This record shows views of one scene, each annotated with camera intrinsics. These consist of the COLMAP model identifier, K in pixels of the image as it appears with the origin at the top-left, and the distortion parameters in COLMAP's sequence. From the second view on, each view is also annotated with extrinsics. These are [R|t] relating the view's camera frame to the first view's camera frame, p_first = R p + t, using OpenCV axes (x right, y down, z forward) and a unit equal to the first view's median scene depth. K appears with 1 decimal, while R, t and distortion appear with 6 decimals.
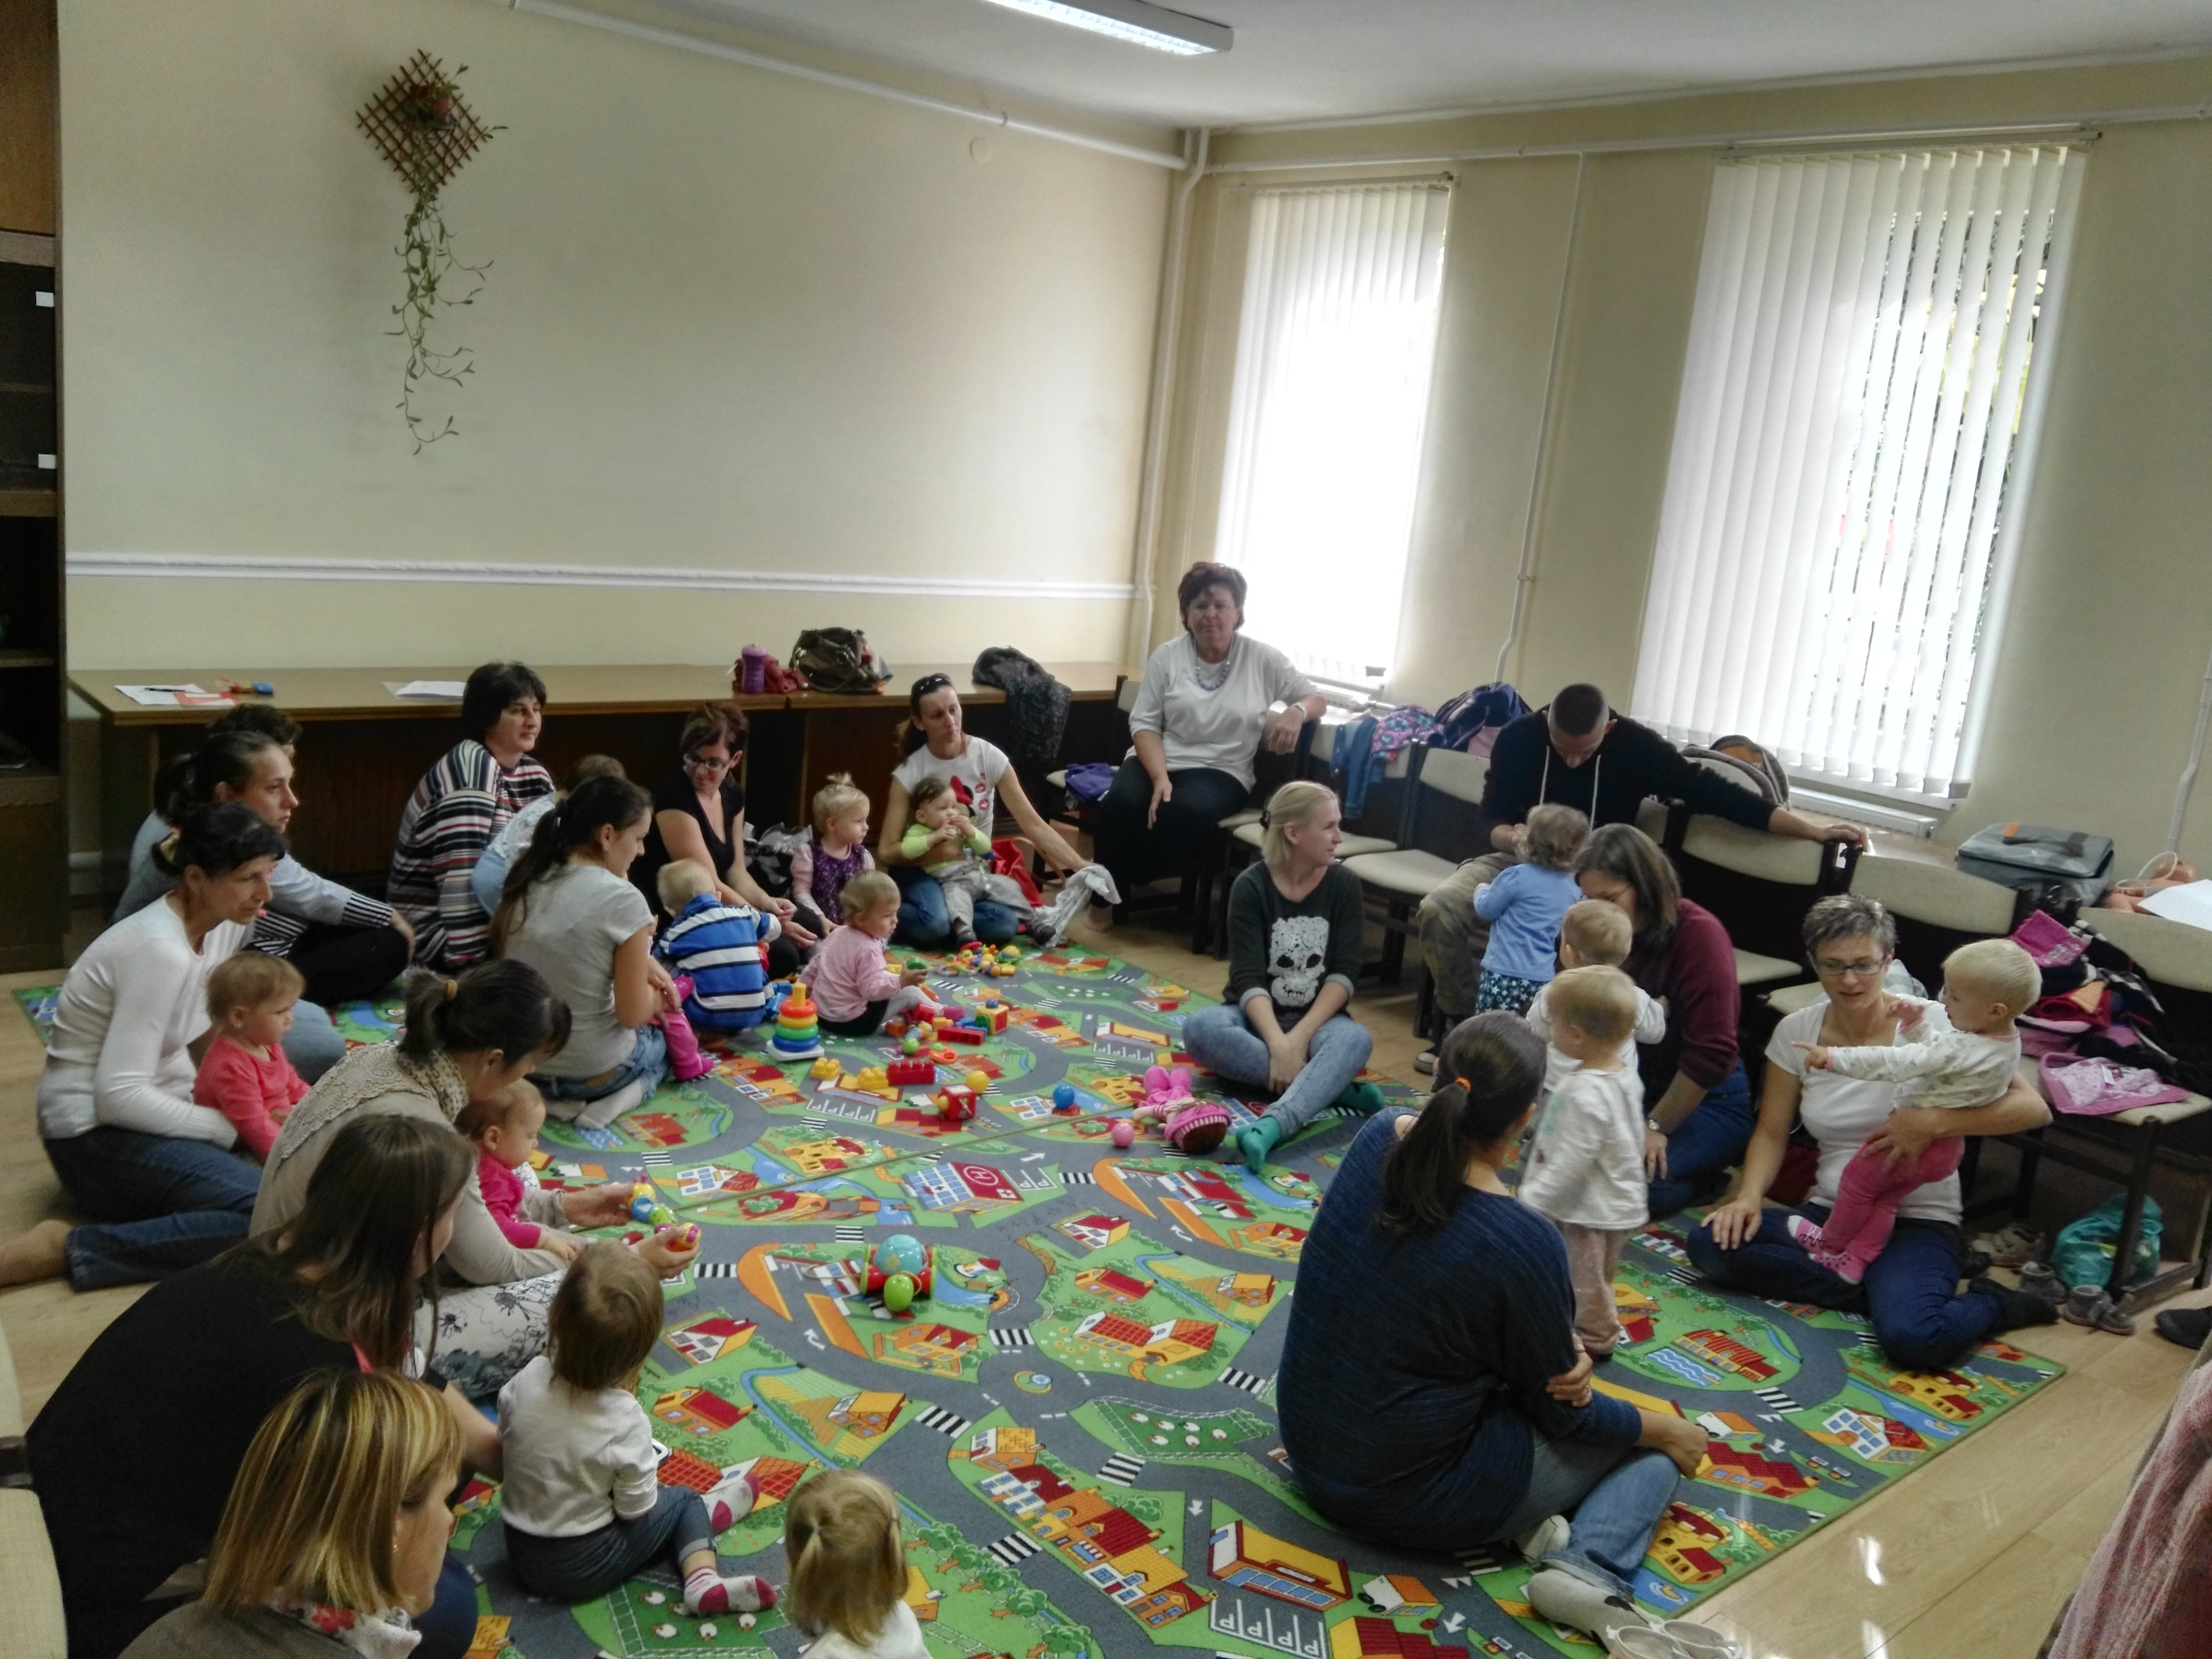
lens RADIAL K [[1771.9, 0, 1106.0], [0, 1771.9, 829.5], [0, 0, 1]] dist [0.091763, -0.243261]
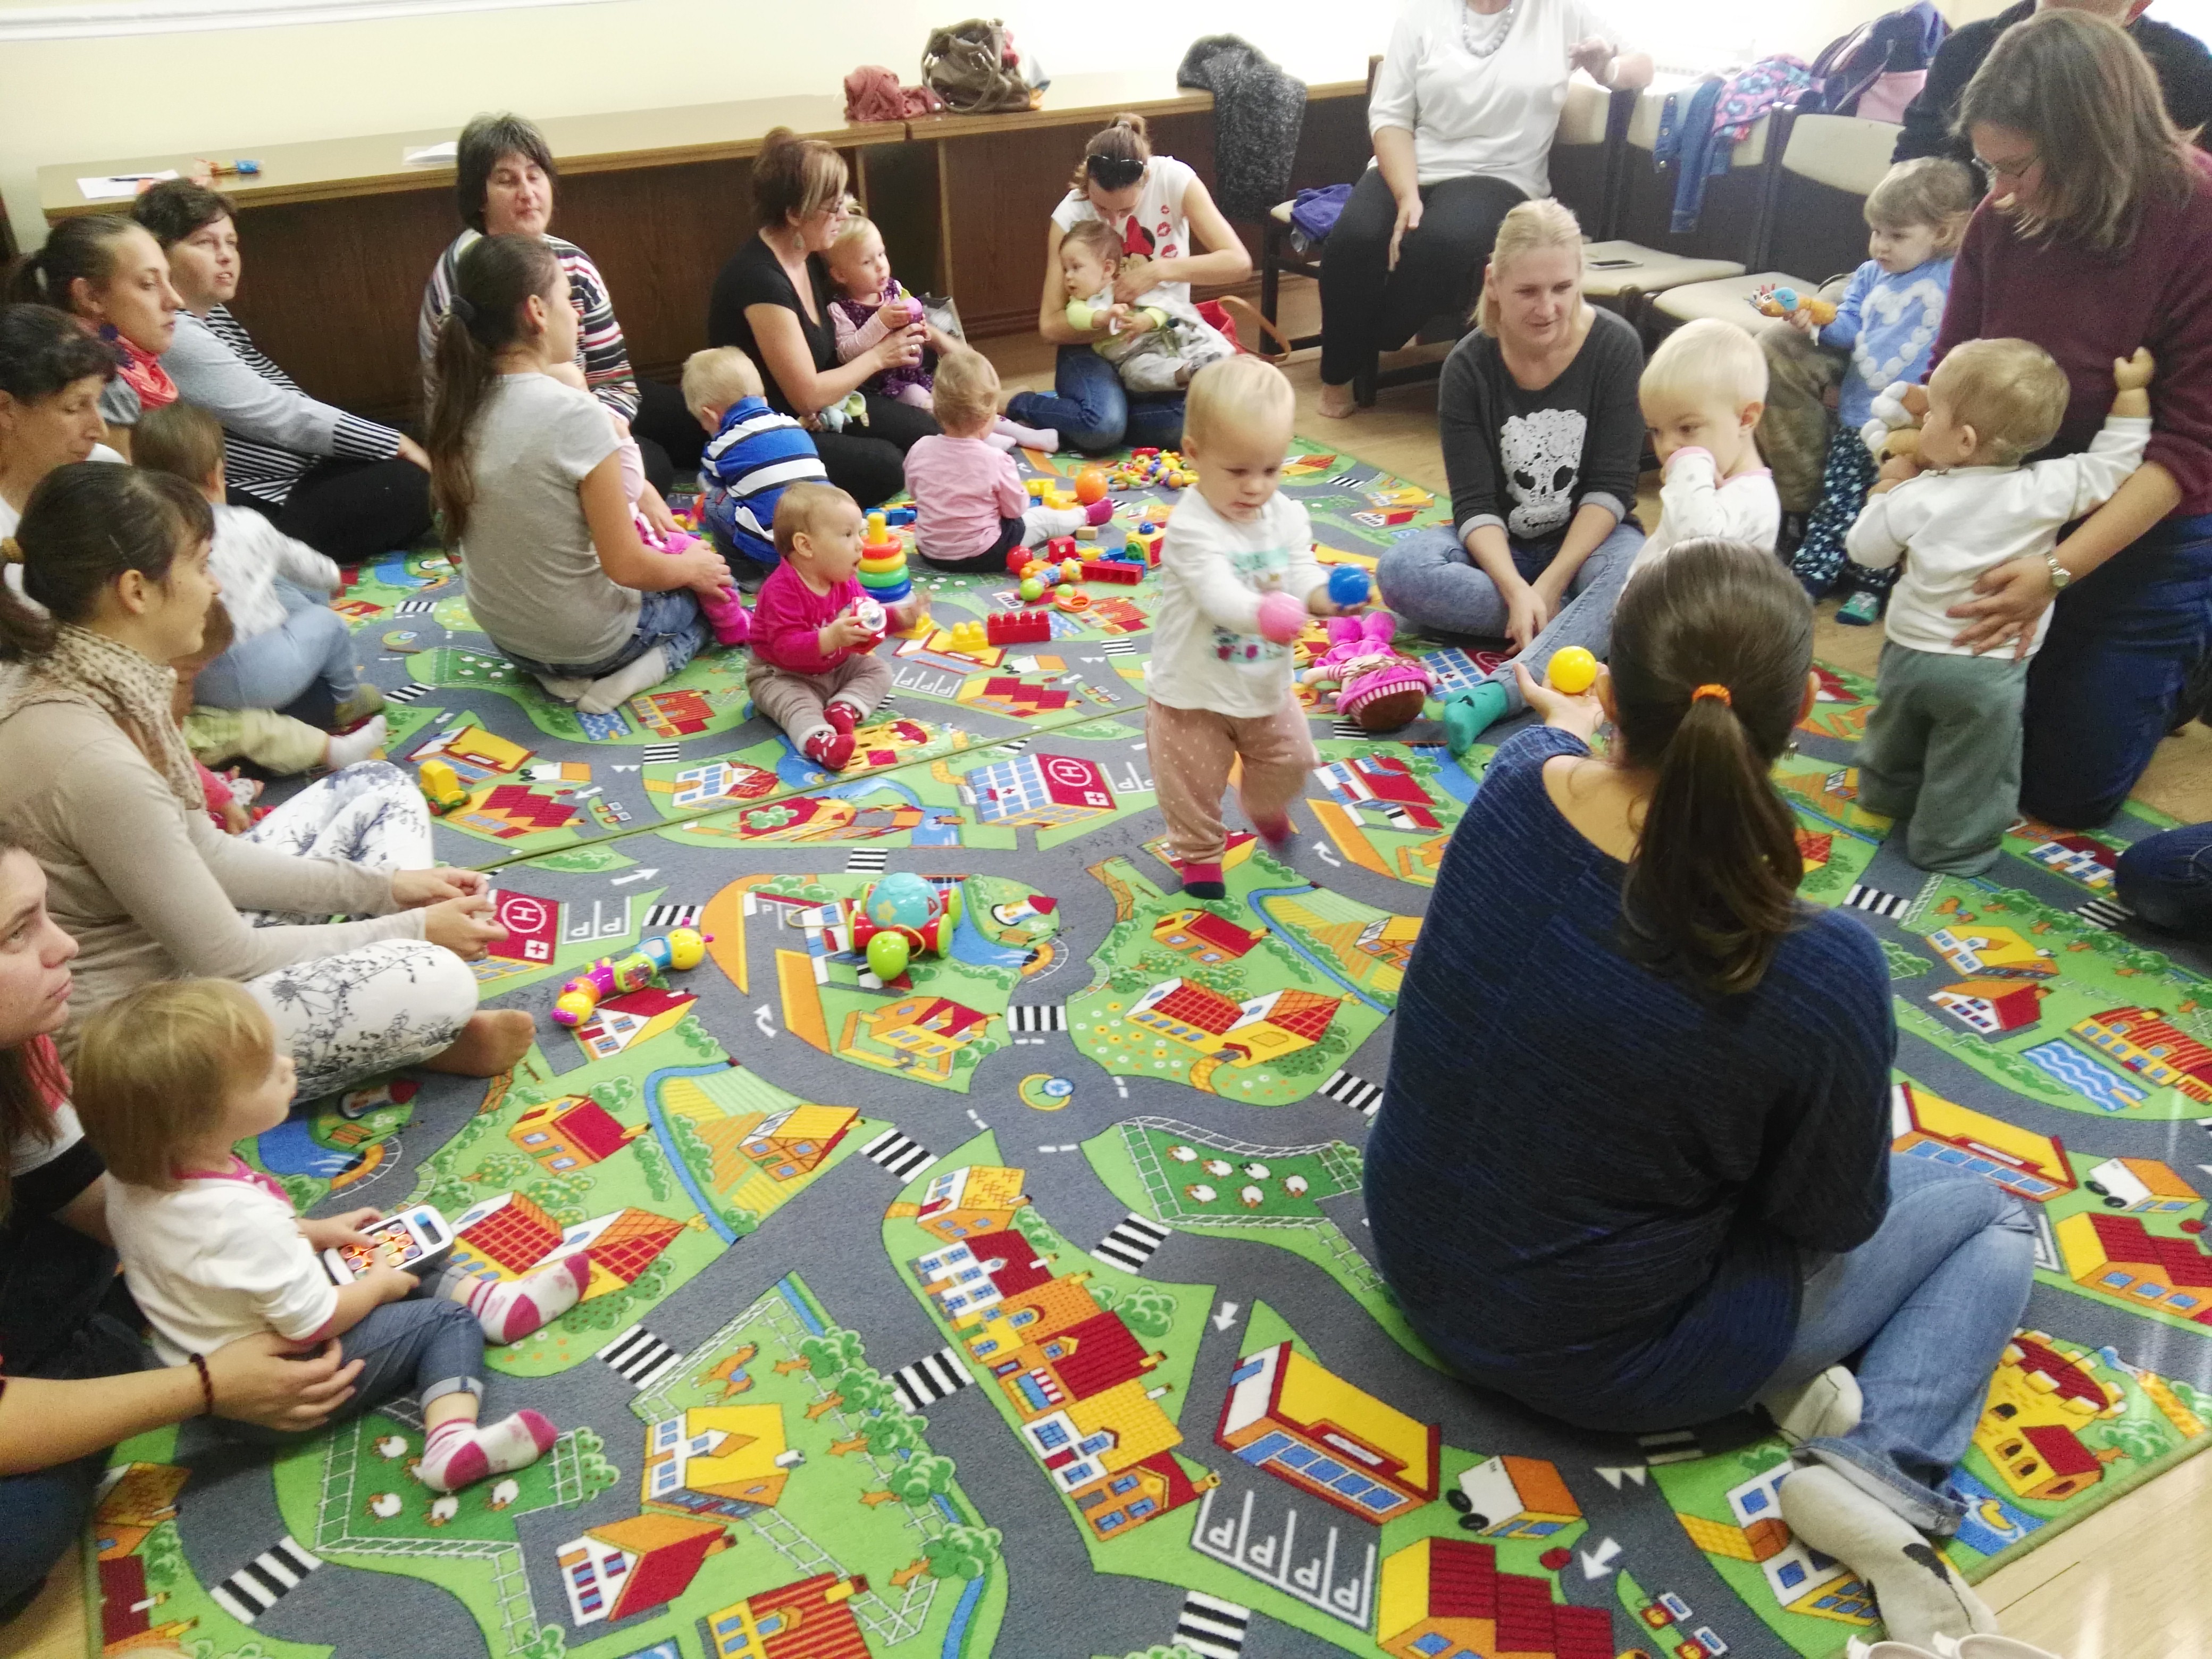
lens RADIAL K [[1768.8, 0, 1074.4], [0, 1768.8, 873.0], [0, 0, 1]] dist [0.096779, -0.177202]
pose [[0.972176, 0.004812, -0.234200, 0.123958], [0.065656, 0.954118, 0.292143, 0.021671], [0.224861, -0.299391, 0.927255, 0.351408]]
